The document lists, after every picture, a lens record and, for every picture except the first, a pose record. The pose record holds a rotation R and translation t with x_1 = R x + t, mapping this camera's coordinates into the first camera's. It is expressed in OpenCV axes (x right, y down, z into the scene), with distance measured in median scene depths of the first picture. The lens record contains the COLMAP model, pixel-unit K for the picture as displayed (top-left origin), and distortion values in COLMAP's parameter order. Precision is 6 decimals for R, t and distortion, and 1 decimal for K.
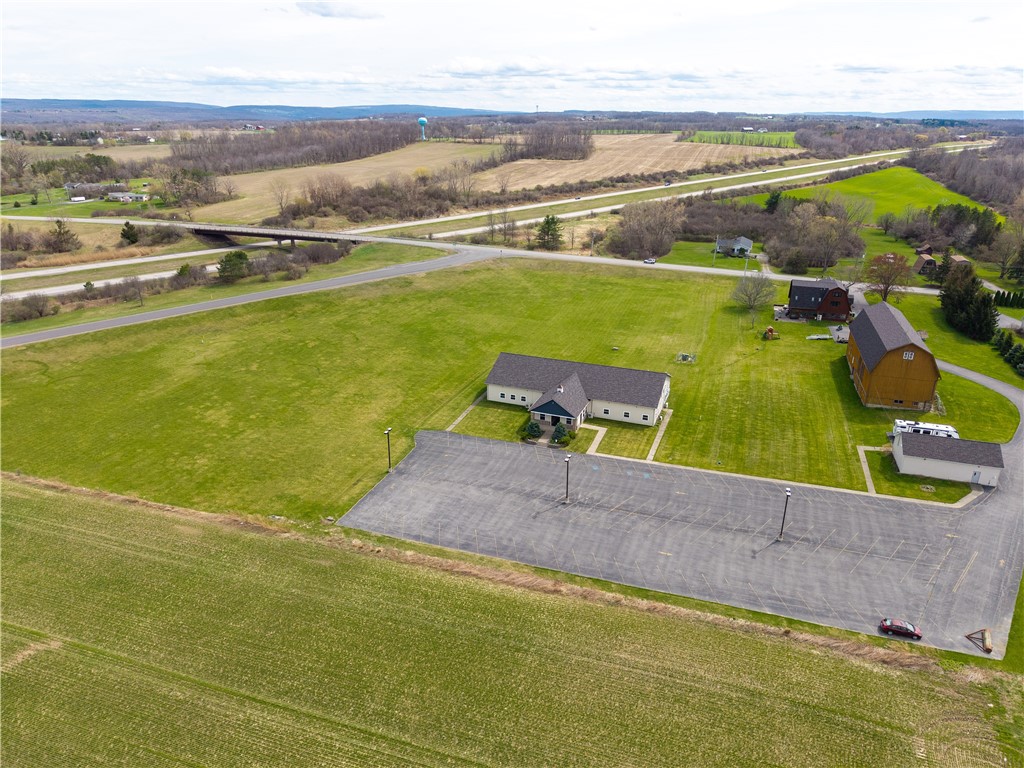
lens RADIAL K [[683.2, 0, 517.0], [0, 683.2, 382.4], [0, 0, 1]] dist [0.029200, -0.033600]
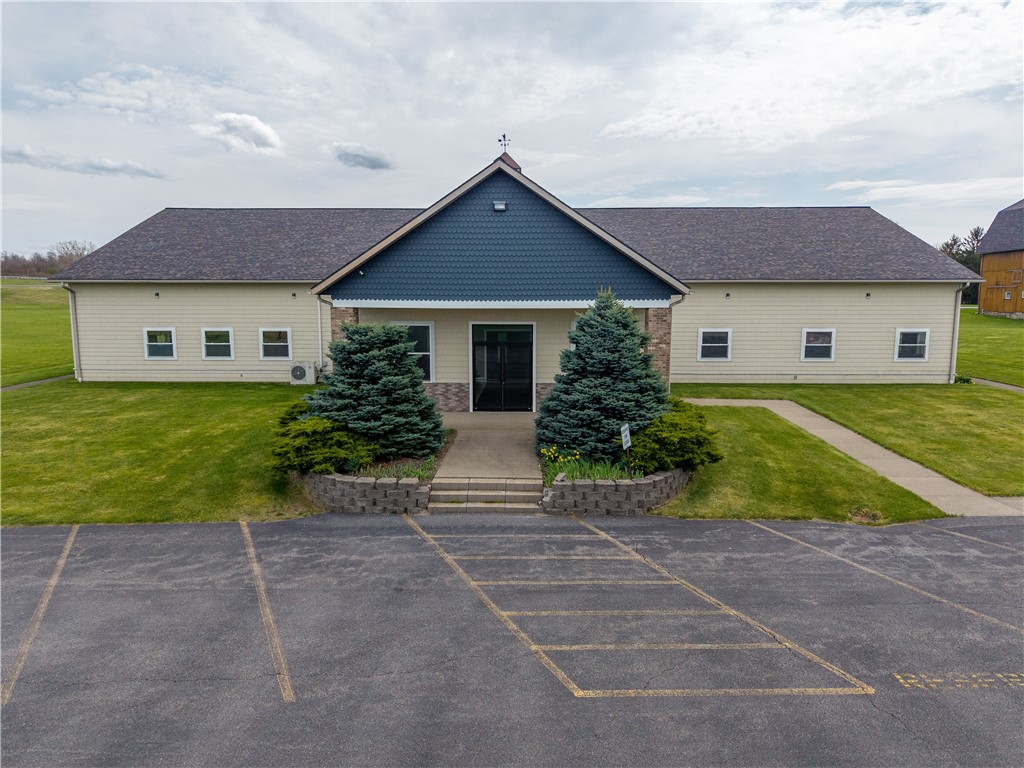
lens RADIAL K [[683.2, 0, 512.2], [0, 683.2, 389.4], [0, 0, 1]] dist [0.029200, -0.033600]
pose [[0.941945, -0.052956, 0.331564, 0.007752], [0.129015, 0.968762, -0.211792, 0.087501], [-0.309991, 0.242273, 0.919353, 0.810740]]
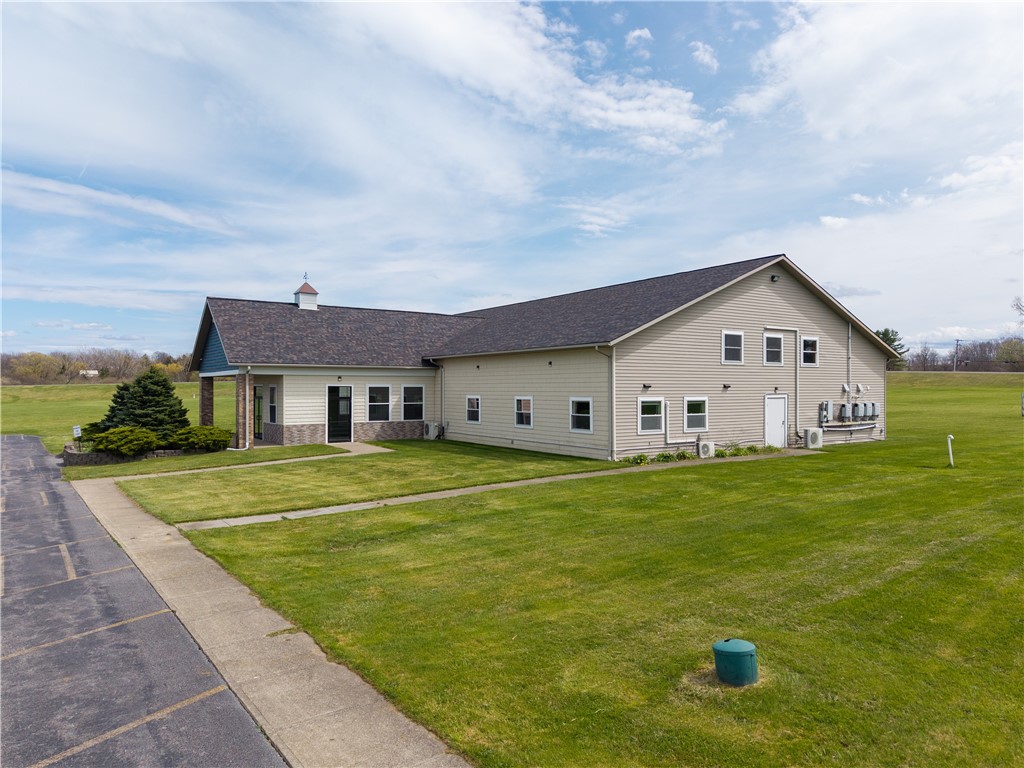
lens RADIAL K [[683.2, 0, 527.3], [0, 683.2, 430.2], [0, 0, 1]] dist [0.029200, -0.033600]
pose [[0.824250, 0.021332, -0.565825, 0.268649], [-0.193849, 0.949535, -0.246586, 0.099487], [0.532010, 0.312933, 0.786790, 0.804300]]
